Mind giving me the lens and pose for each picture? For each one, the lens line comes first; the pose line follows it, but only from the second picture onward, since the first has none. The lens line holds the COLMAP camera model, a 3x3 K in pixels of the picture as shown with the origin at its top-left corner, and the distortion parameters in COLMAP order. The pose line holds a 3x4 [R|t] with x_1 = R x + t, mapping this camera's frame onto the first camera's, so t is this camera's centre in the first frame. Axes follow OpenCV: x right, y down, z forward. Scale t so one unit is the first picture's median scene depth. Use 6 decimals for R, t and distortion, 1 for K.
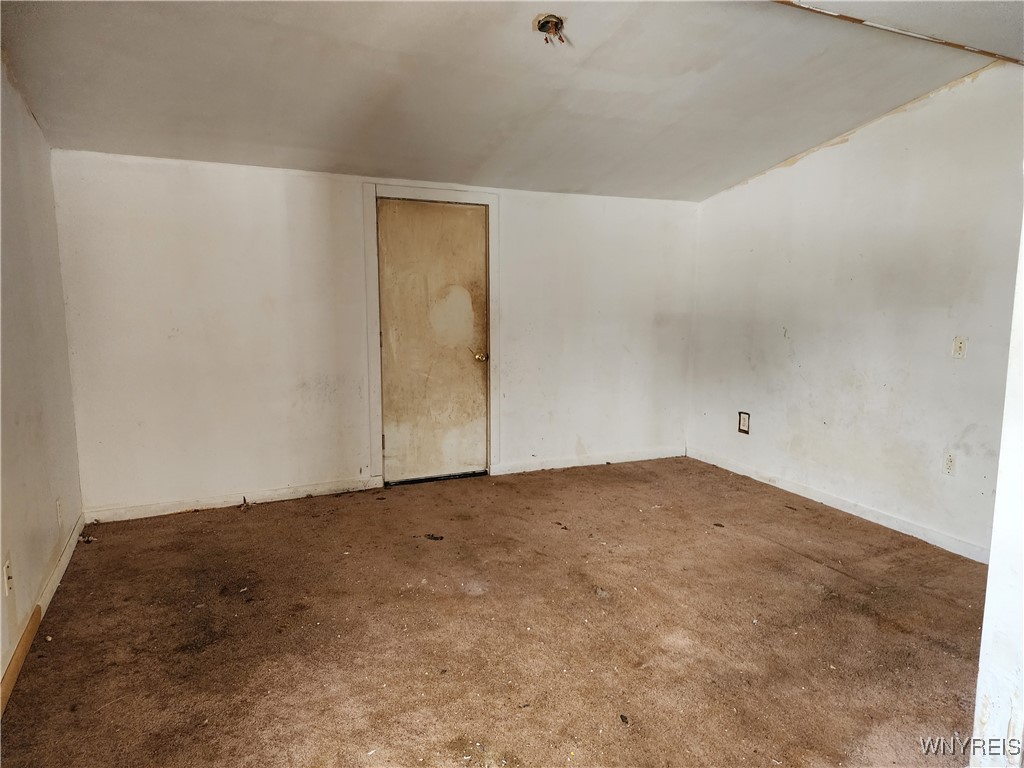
lens RADIAL K [[680.3, 0, 519.8], [0, 680.3, 375.9], [0, 0, 1]] dist [0.071543, -0.058111]
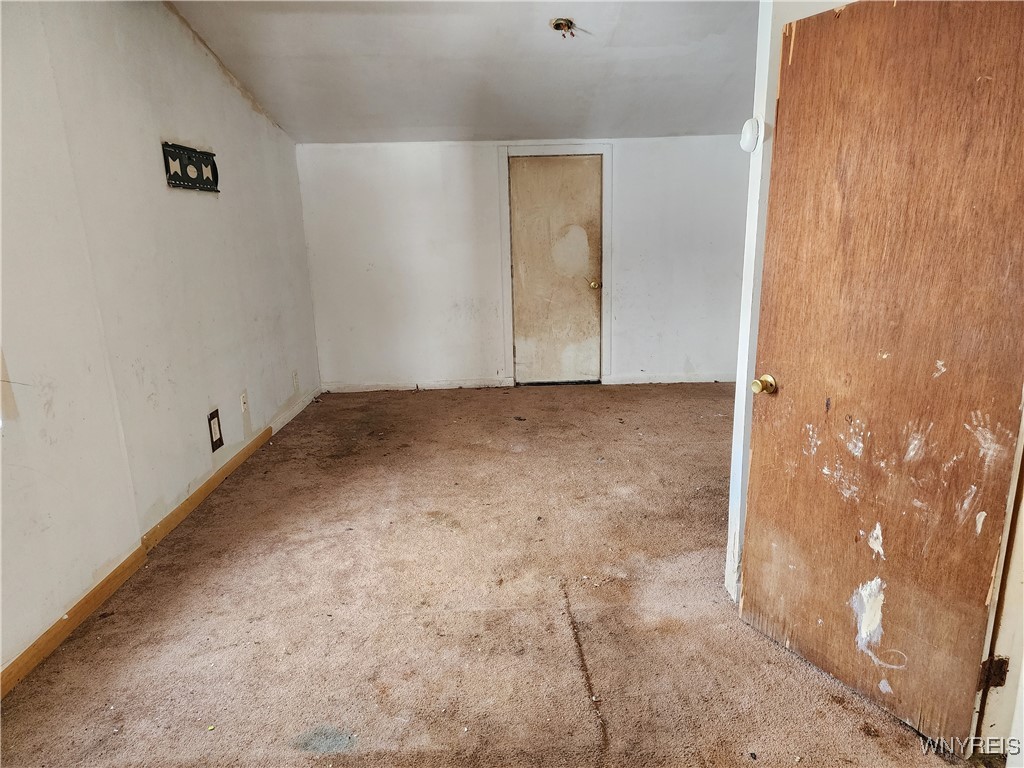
lens RADIAL K [[680.3, 0, 516.9], [0, 680.3, 378.1], [0, 0, 1]] dist [0.071543, -0.058111]
pose [[0.912266, 0.057460, -0.405547, 0.334089], [-0.018021, 0.994783, 0.100409, 0.018110], [0.409201, -0.084291, 0.908543, -0.173449]]
